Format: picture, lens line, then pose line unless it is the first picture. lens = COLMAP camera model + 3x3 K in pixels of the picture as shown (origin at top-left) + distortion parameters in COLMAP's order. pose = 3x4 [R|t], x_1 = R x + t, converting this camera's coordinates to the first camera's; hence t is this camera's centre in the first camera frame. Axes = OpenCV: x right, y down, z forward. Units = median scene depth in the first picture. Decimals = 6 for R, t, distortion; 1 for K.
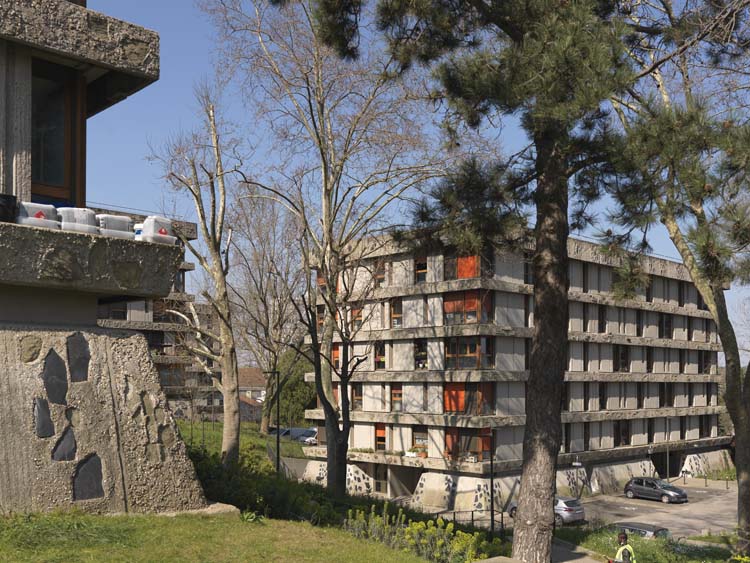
lens RADIAL K [[832.6, 0, 372.2], [0, 832.6, 283.1], [0, 0, 1]] dist [-0.038104, 0.000000]
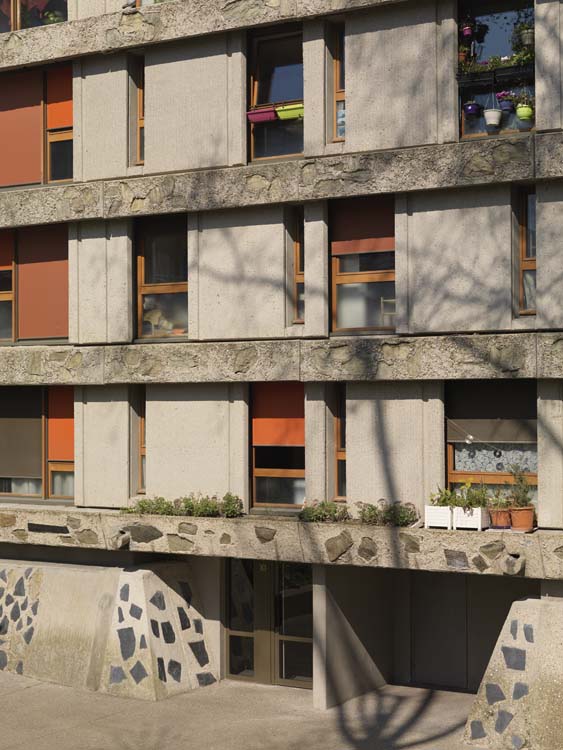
lens RADIAL K [[1360.5, 0, 282.4], [0, 1360.5, 373.2], [0, 0, 1]] dist [-0.057746, 0.000000]
pose [[0.973861, 0.008810, 0.226973, -0.074420], [-0.026547, 0.996814, 0.075209, 0.138025], [-0.225587, -0.079268, 0.970993, 0.645220]]
